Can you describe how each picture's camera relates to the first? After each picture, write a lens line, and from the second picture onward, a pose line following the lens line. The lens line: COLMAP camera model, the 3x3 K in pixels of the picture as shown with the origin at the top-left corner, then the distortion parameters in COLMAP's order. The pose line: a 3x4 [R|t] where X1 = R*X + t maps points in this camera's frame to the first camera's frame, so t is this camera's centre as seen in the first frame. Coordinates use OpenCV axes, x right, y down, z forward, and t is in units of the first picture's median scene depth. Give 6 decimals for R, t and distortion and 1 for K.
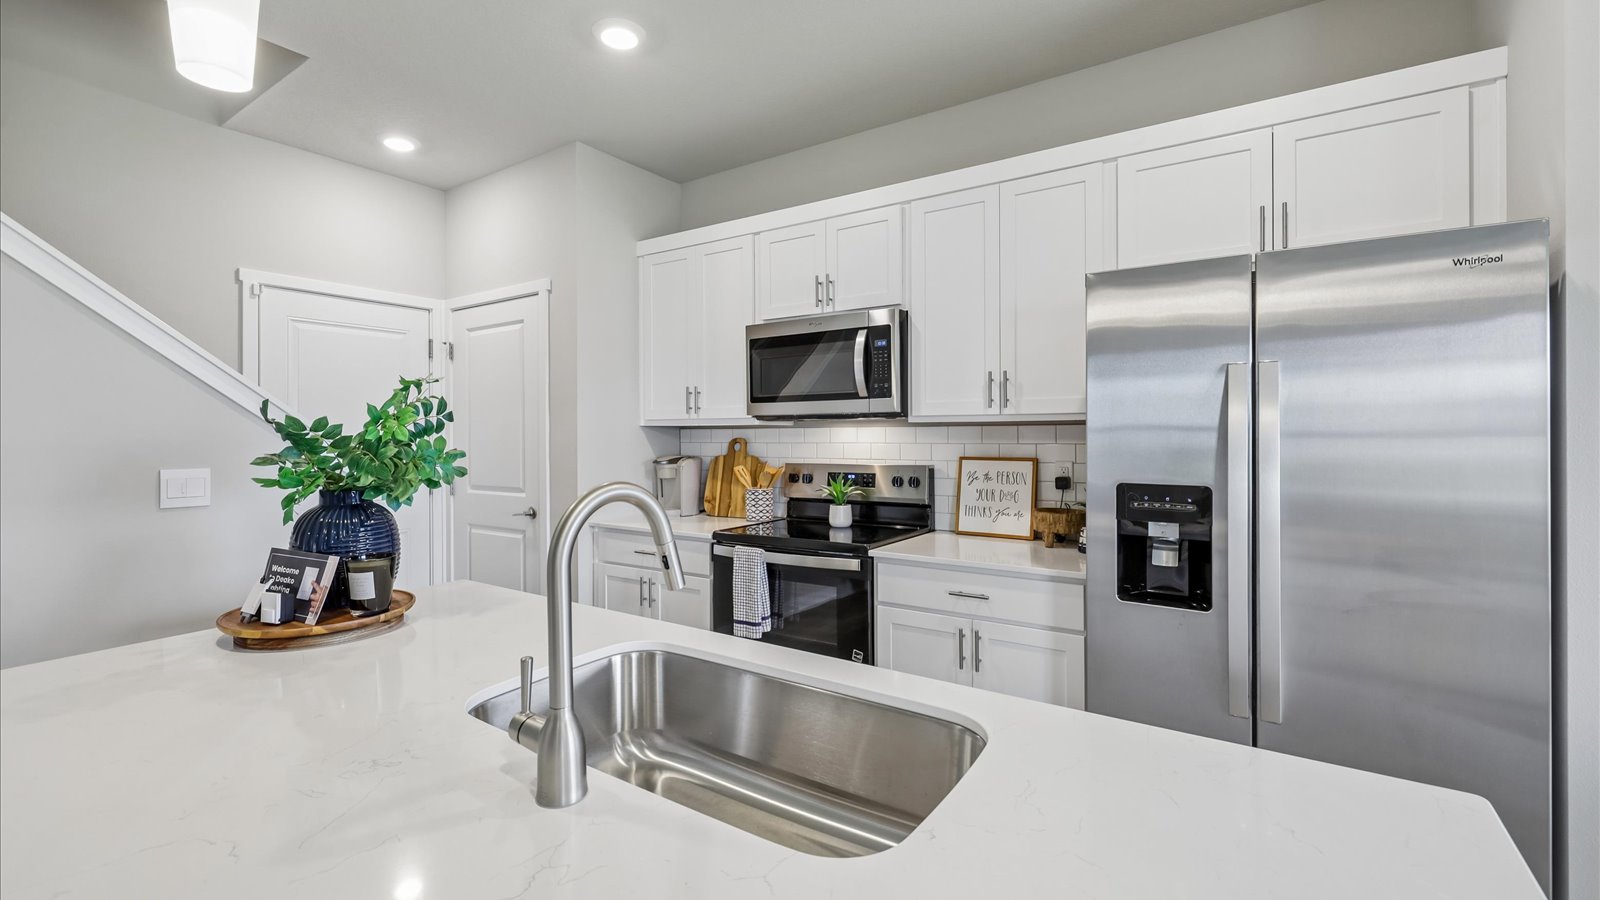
lens RADIAL K [[684.2, 0, 798.8], [0, 684.2, 426.0], [0, 0, 1]] dist [0.001464, 0.000095]
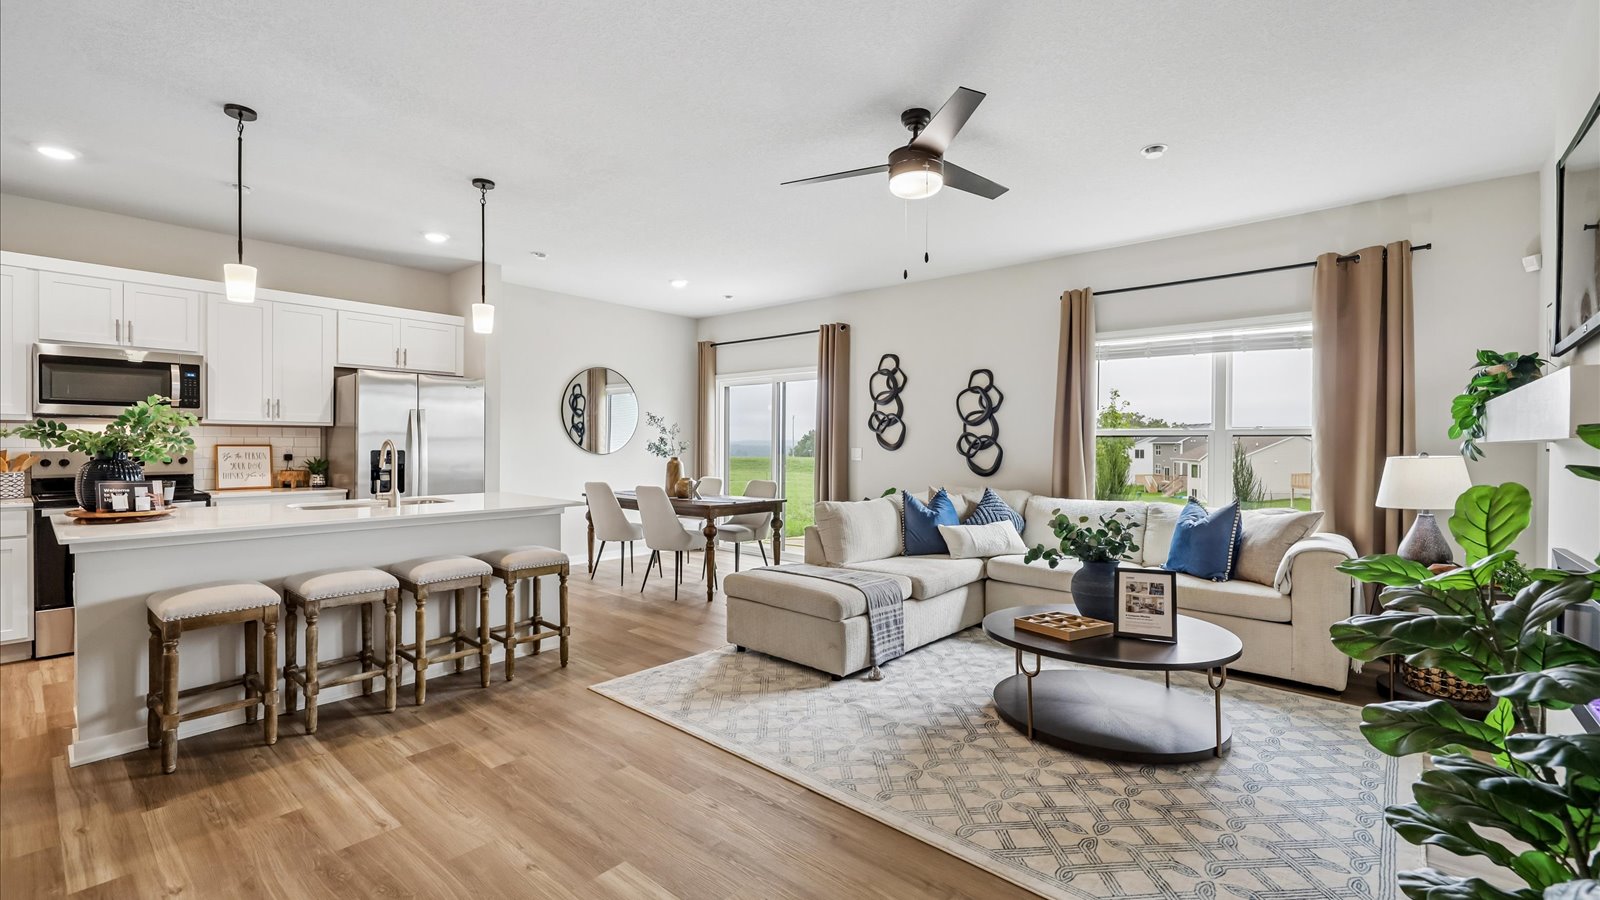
lens RADIAL K [[673.1, 0, 800.2], [0, 673.1, 445.6], [0, 0, 1]] dist [0.001245, -0.000087]
pose [[0.108662, 0.000549, 0.994079, -1.320818], [-0.017449, 0.999847, 0.001355, 0.021118], [-0.993926, -0.017493, 0.108655, -0.637653]]
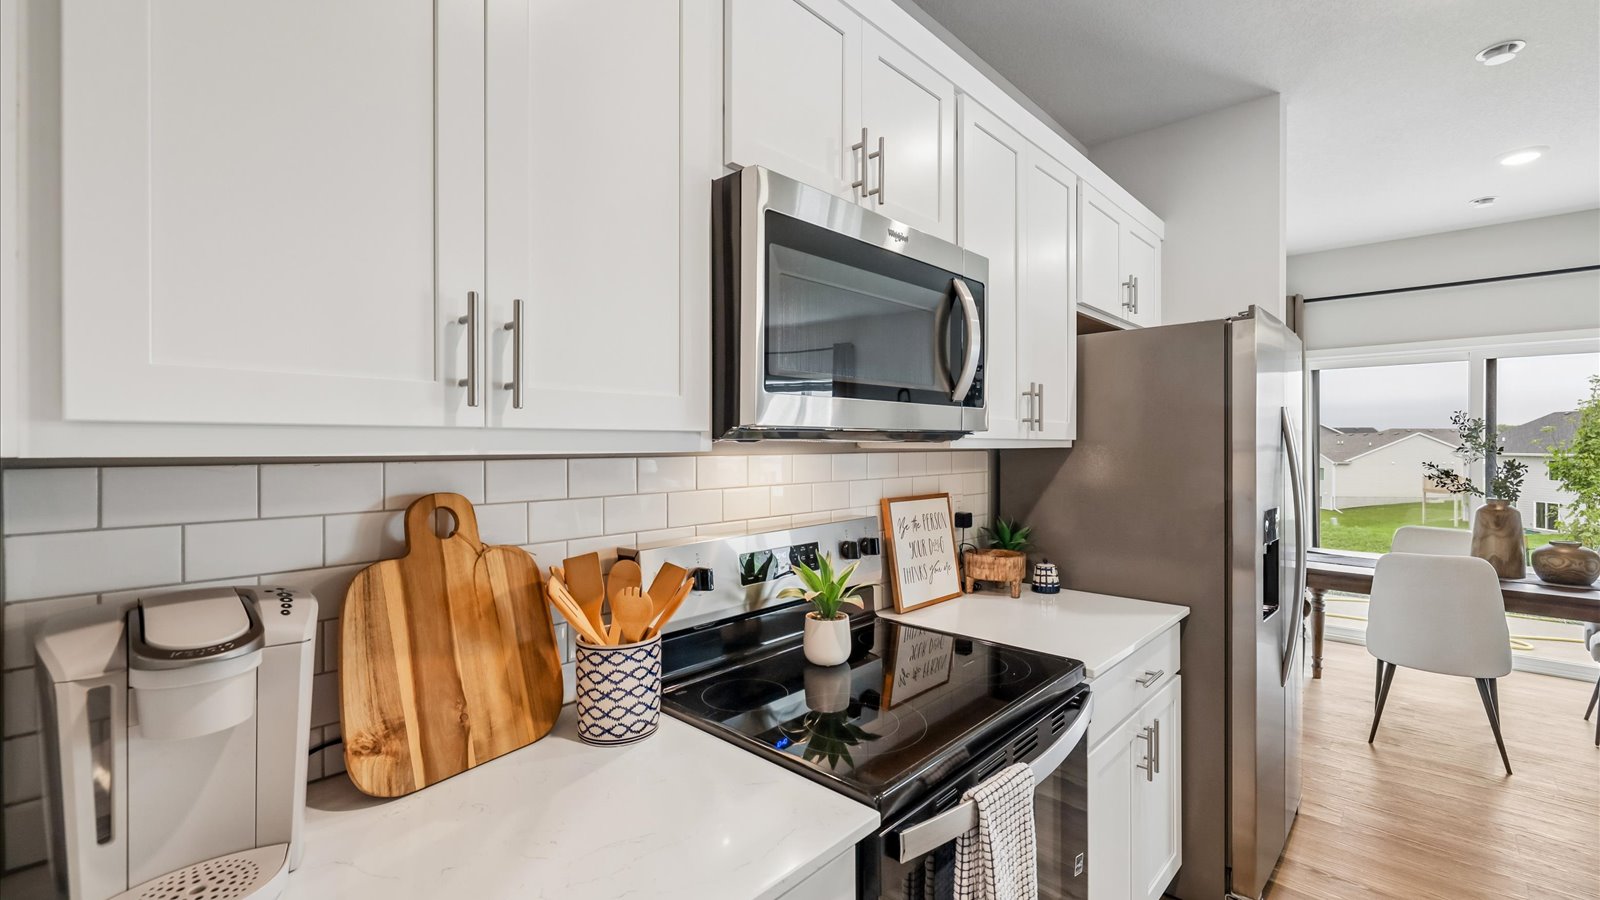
lens RADIAL K [[673.1, 0, 800.2], [0, 673.1, 445.6], [0, 0, 1]] dist [0.001245, -0.000087]
pose [[0.162879, 0.002406, 0.986643, -0.456193], [-0.011480, 0.999934, -0.000544, -0.006368], [-0.986579, -0.011238, 0.162896, 1.031626]]
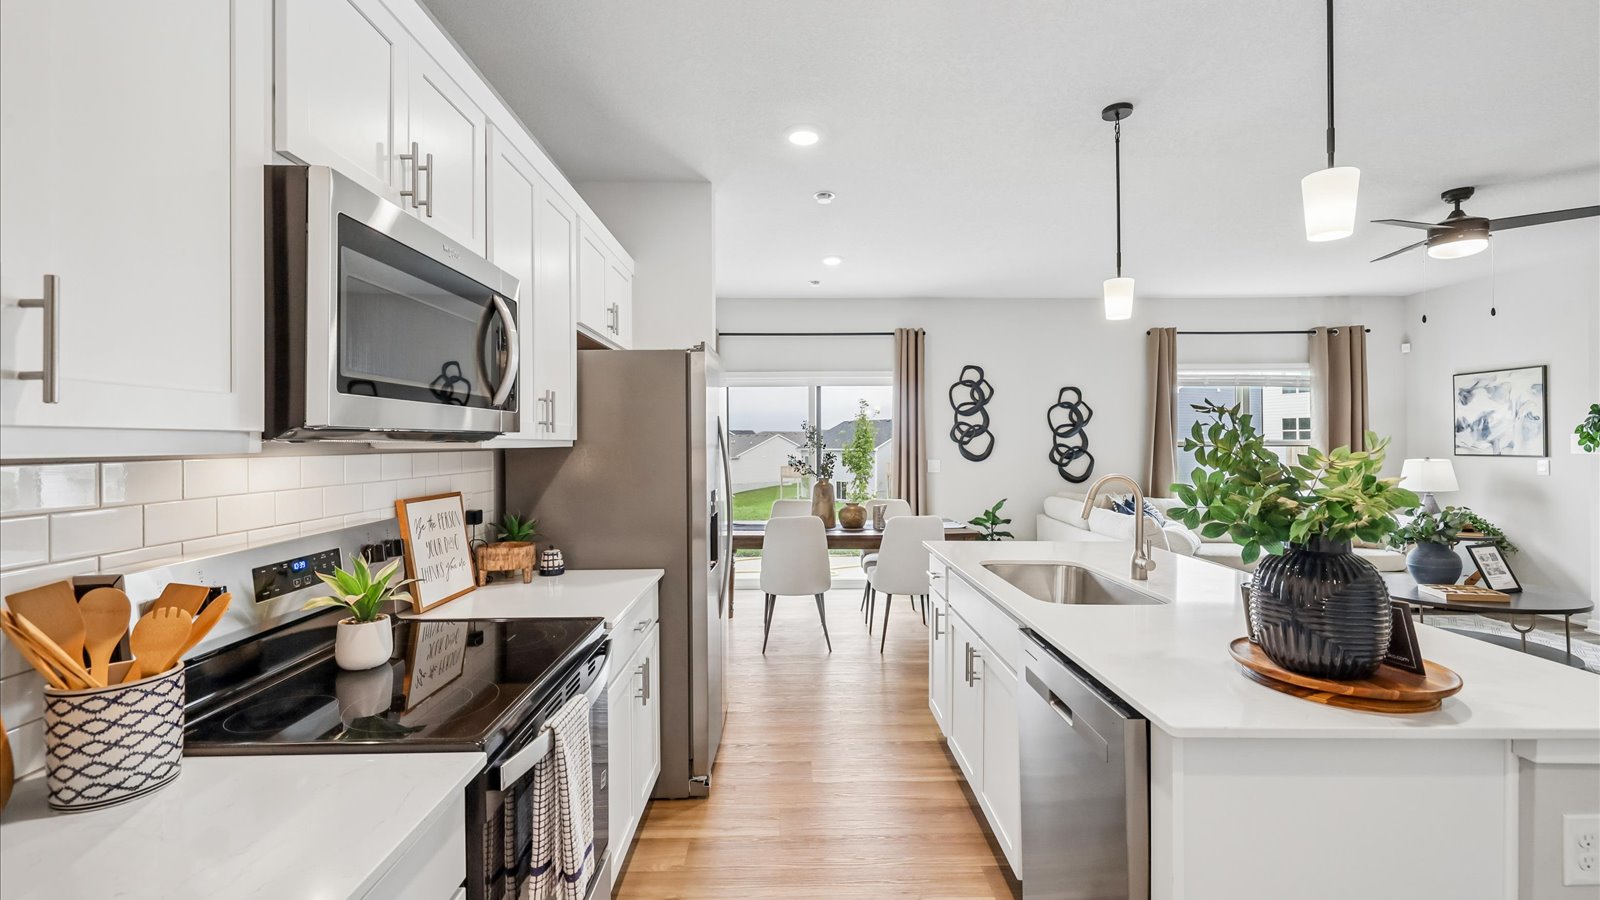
lens RADIAL K [[673.1, 0, 800.2], [0, 673.1, 445.6], [0, 0, 1]] dist [0.001245, -0.000087]
pose [[-0.575441, 0.004620, 0.817830, -0.550211], [-0.000681, 0.999981, -0.006128, -0.004357], [-0.817843, -0.004083, -0.575427, 1.120034]]
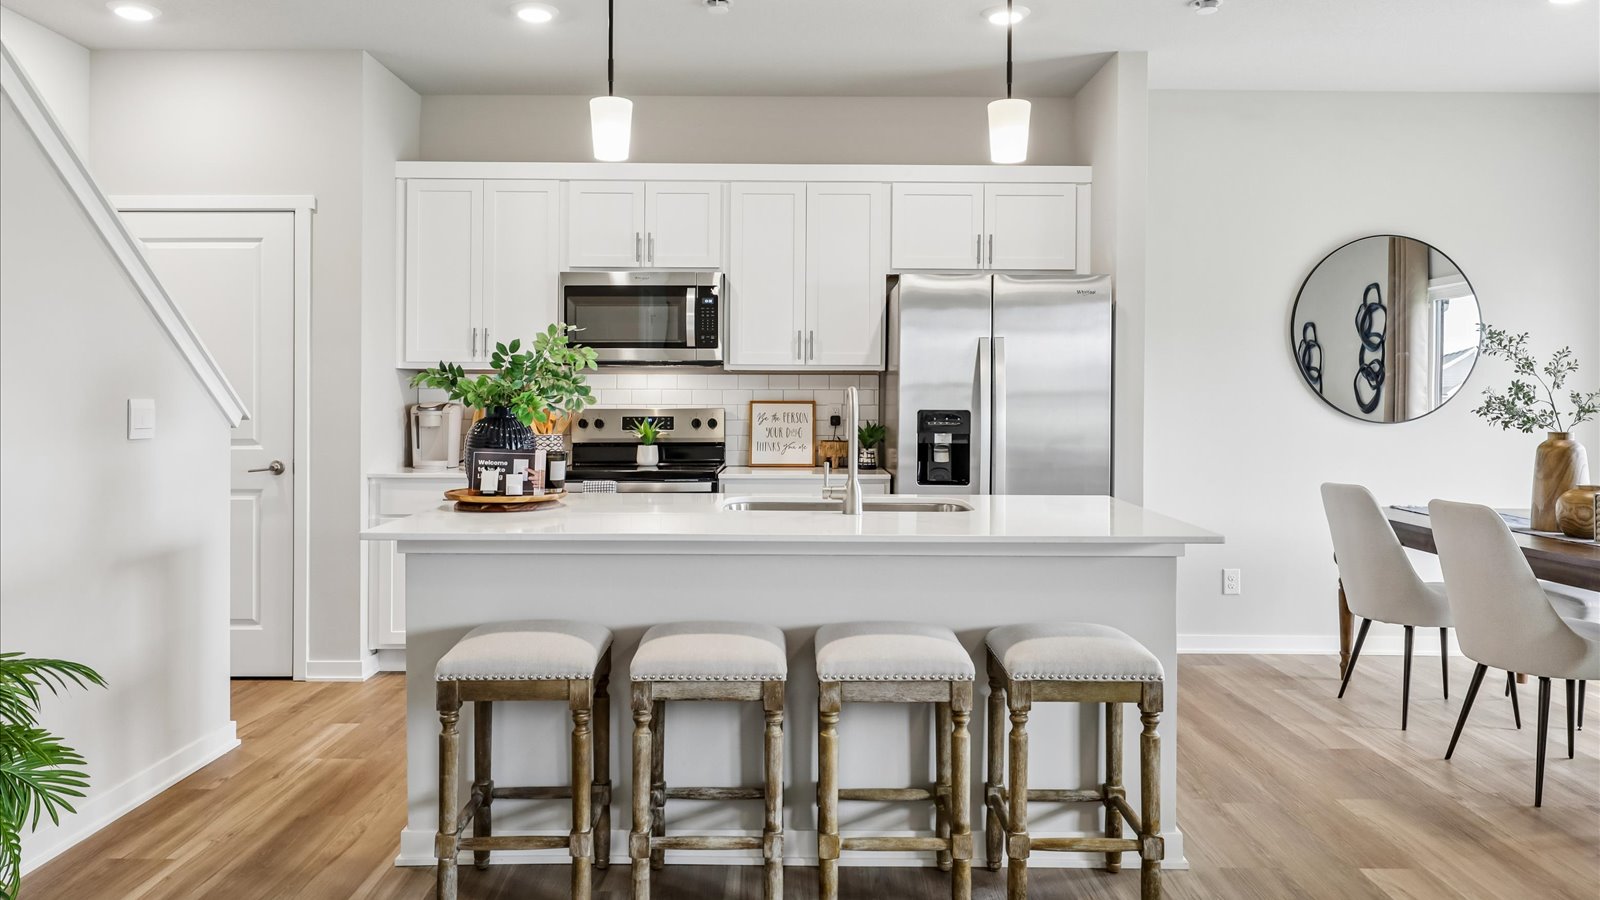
lens RADIAL K [[1087.6, 0, 799.8], [0, 1087.6, 400.8], [0, 0, 1]] dist [0.001630, -0.002404]
pose [[0.825652, 0.007828, 0.564126, -0.776965], [-0.013886, 0.999883, 0.006449, 0.033399], [-0.564009, -0.013158, 0.825664, -0.601899]]
